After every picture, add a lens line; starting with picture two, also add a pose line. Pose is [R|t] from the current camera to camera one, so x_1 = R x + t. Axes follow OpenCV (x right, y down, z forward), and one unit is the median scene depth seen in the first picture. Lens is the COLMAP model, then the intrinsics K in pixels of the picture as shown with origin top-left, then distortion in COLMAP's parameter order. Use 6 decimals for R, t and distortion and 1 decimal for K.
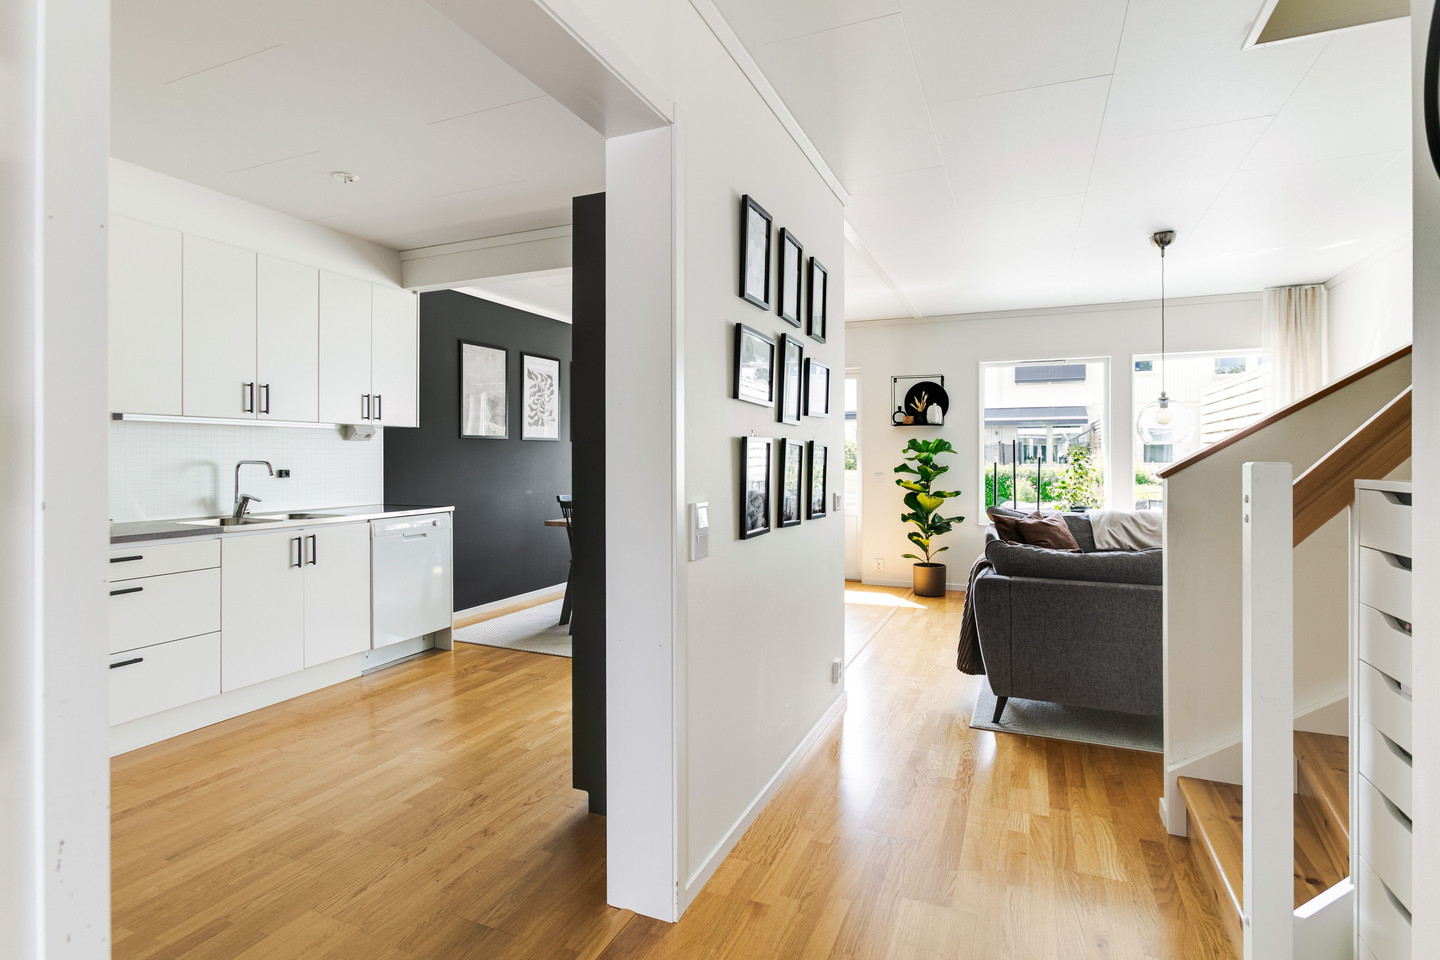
lens RADIAL K [[722.3, 0, 717.9], [0, 722.3, 447.9], [0, 0, 1]] dist [-0.011830, 0.007432]
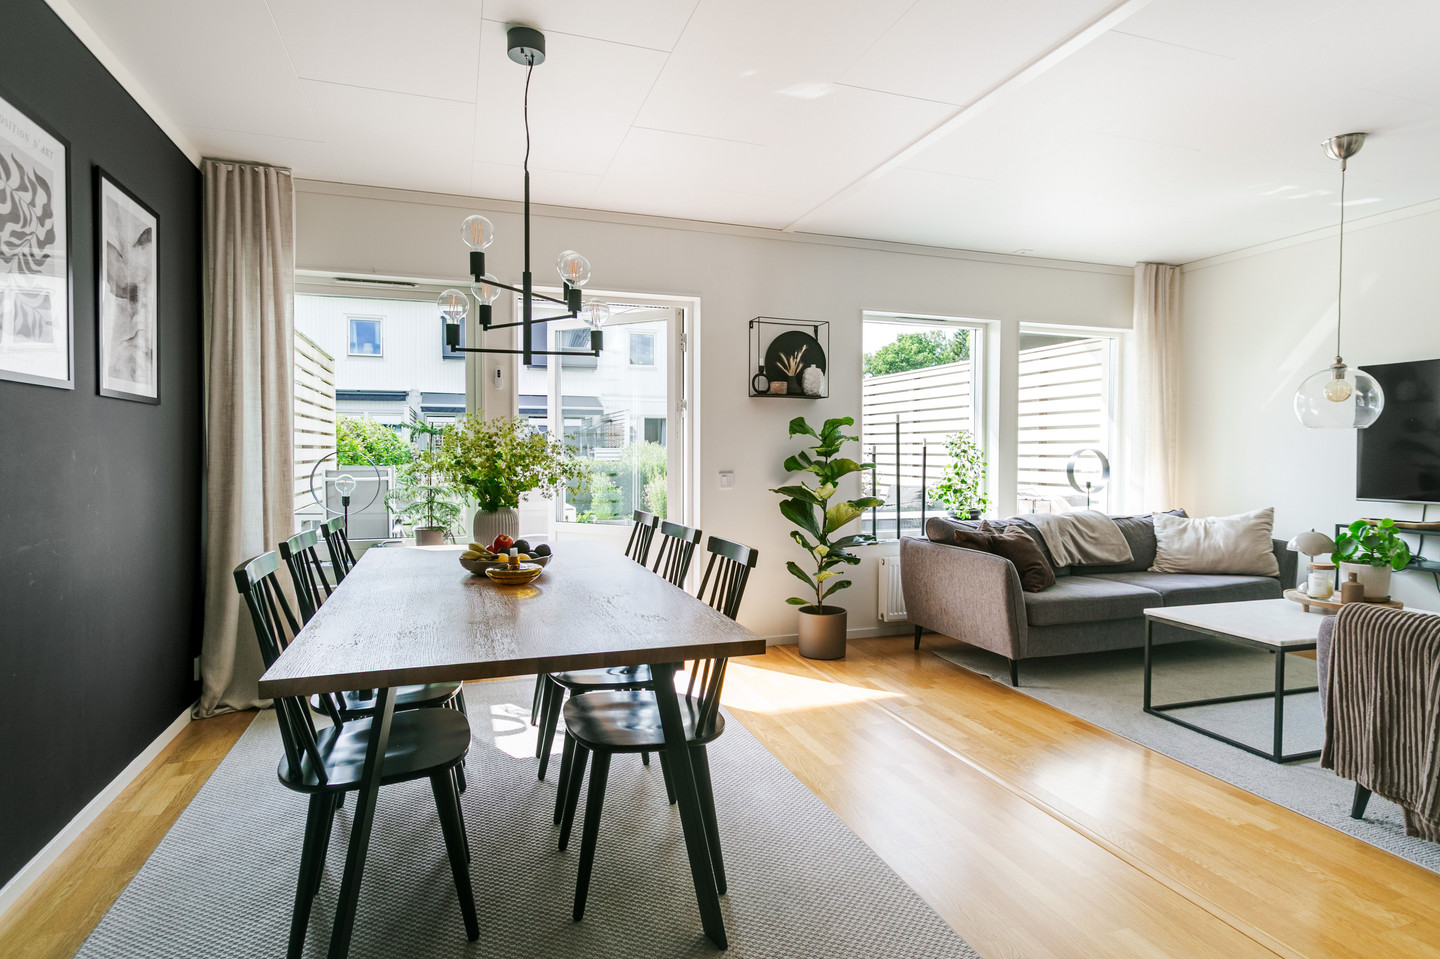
lens RADIAL K [[754.8, 0, 711.1], [0, 754.8, 471.7], [0, 0, 1]] dist [-0.011506, 0.007852]
pose [[0.742106, -0.016001, 0.670092, -0.267718], [-0.012125, 0.999231, 0.037289, 0.013315], [-0.670173, -0.035797, 0.741341, 0.624273]]
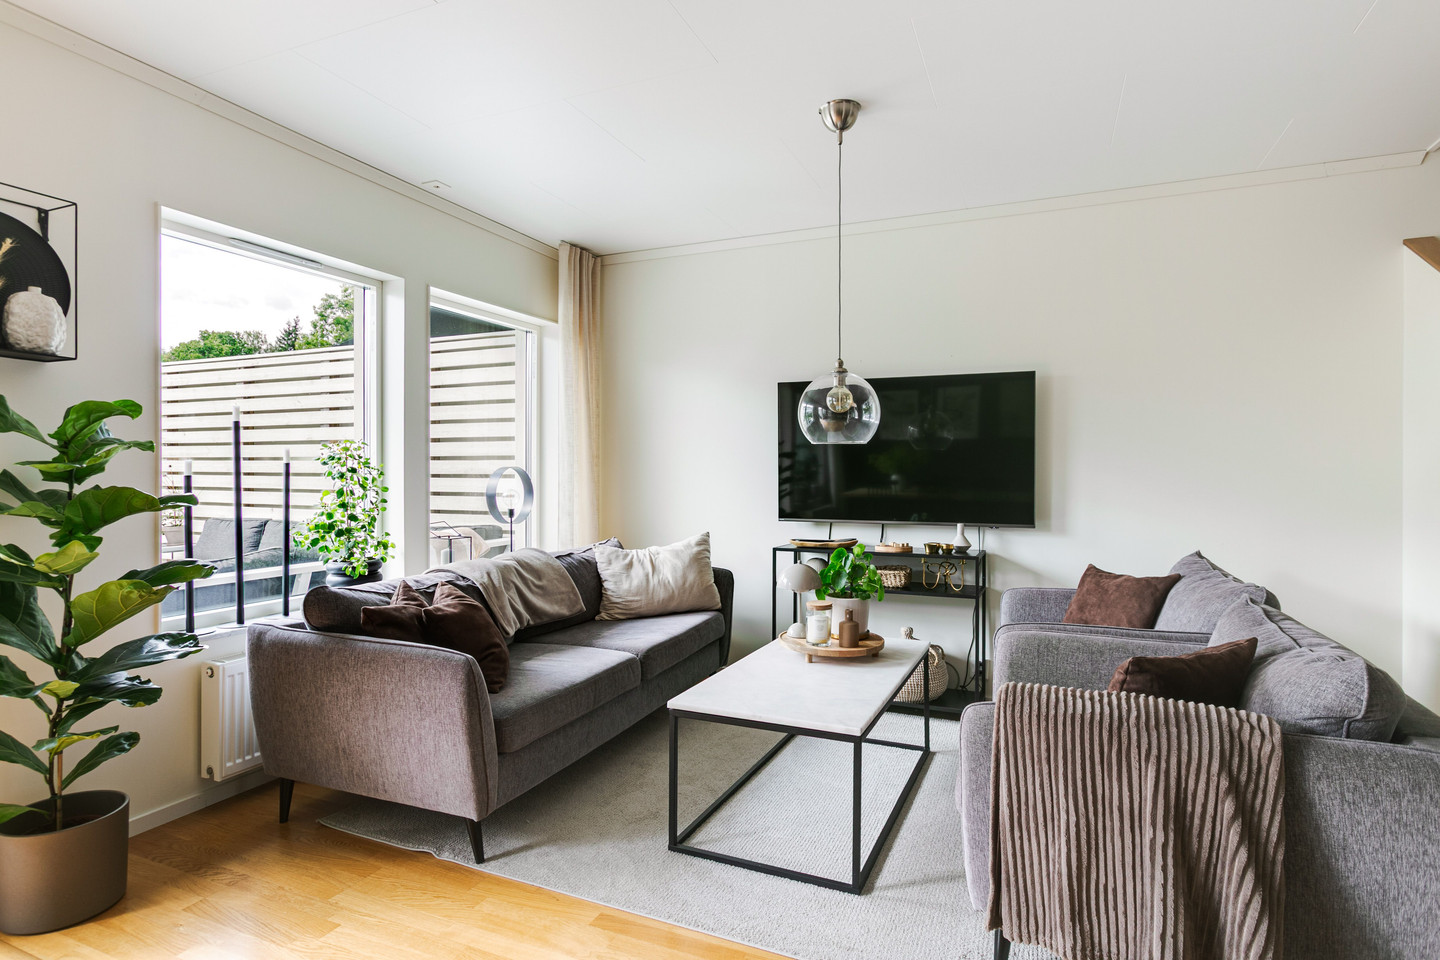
lens RADIAL K [[754.8, 0, 711.1], [0, 754.8, 475.8], [0, 0, 1]] dist [-0.011506, 0.007852]
pose [[0.002835, -0.006084, 0.999977, -0.025316], [-0.015907, 0.999855, 0.006128, 0.015158], [-0.999869, -0.015924, 0.002738, 0.807600]]
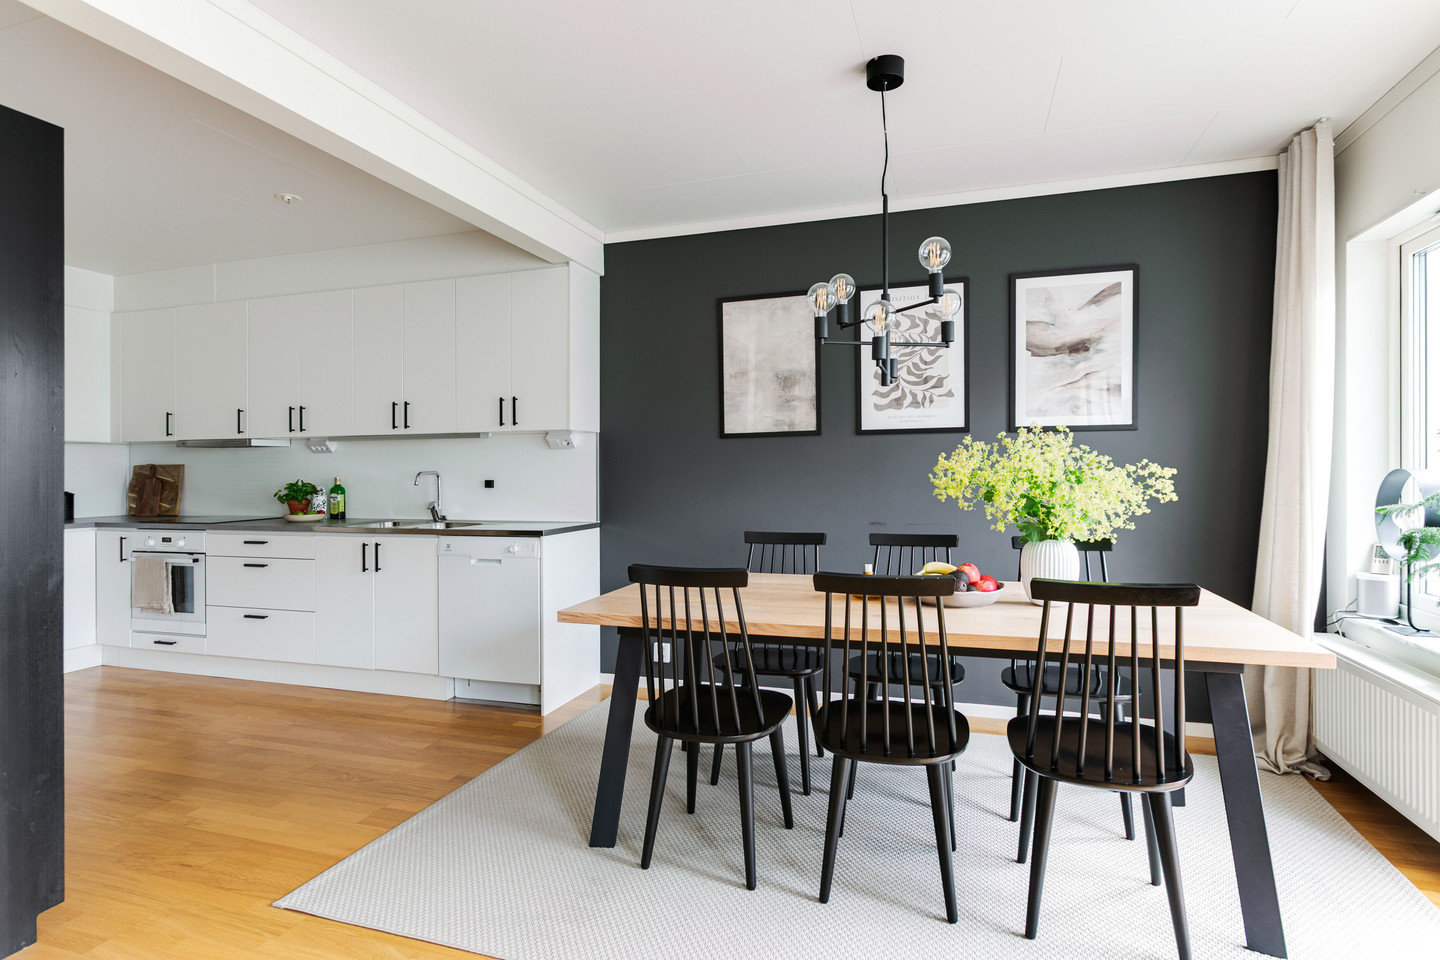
lens RADIAL K [[754.8, 0, 725.6], [0, 754.8, 478.4], [0, 0, 1]] dist [-0.011506, 0.007852]
pose [[0.096532, 0.009967, -0.995280, 0.355869], [0.019968, 0.999729, 0.011948, 0.015774], [0.995130, -0.021027, 0.096307, 0.882830]]
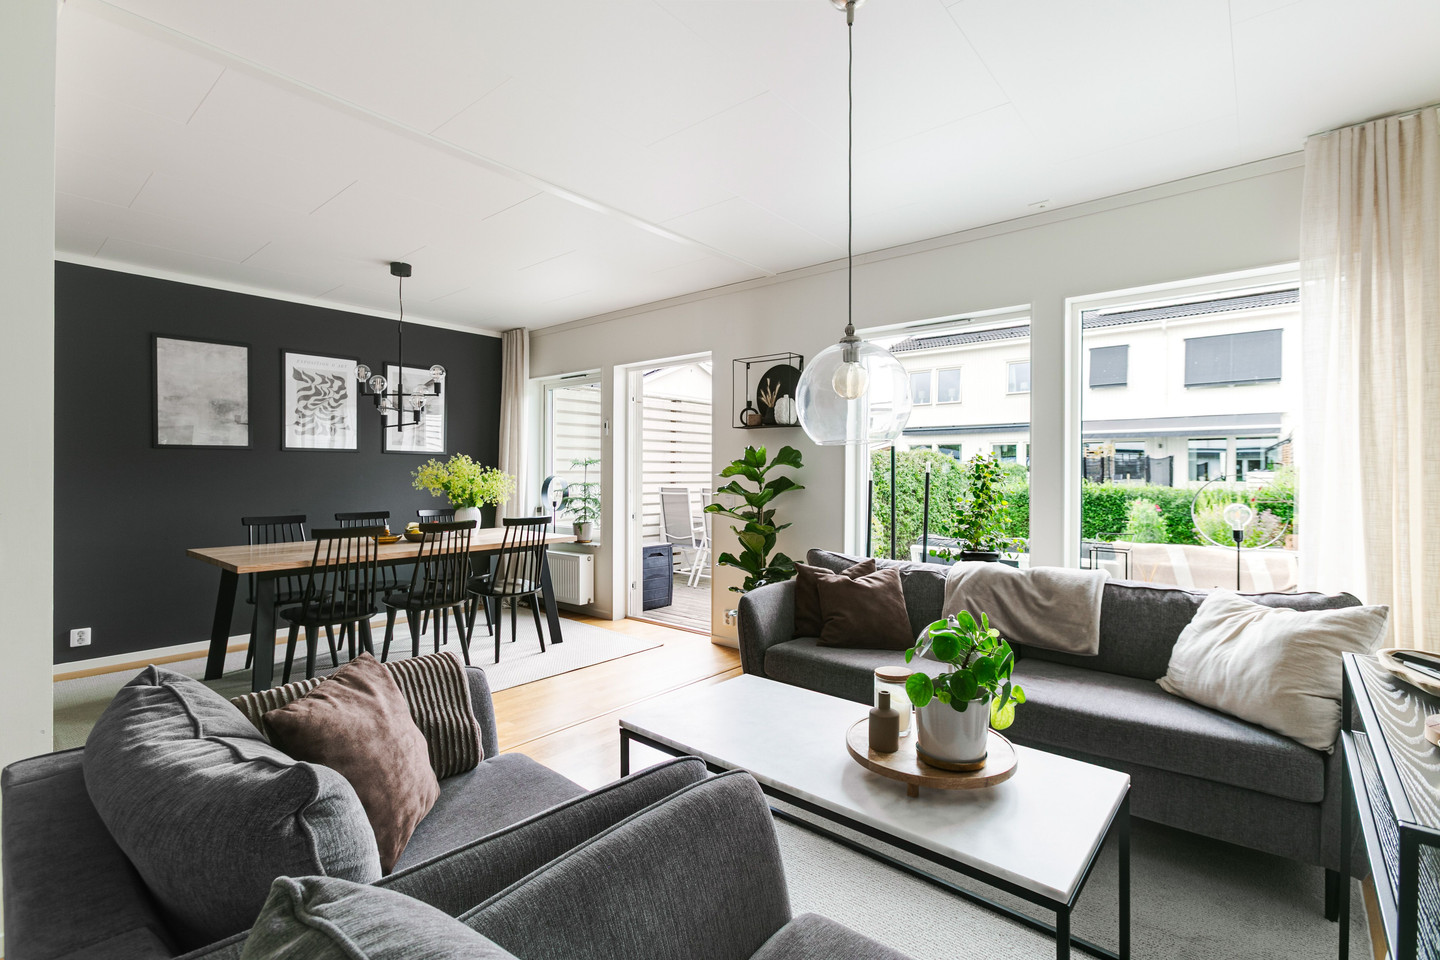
lens RADIAL K [[654.9, 0, 714.8], [0, 654.9, 469.3], [0, 0, 1]] dist [-0.006284, -0.001220]
pose [[0.956881, 0.001224, -0.290477, 0.478384], [0.001033, 0.999970, 0.007615, 0.006018], [0.290478, -0.007587, 0.956852, 0.428393]]
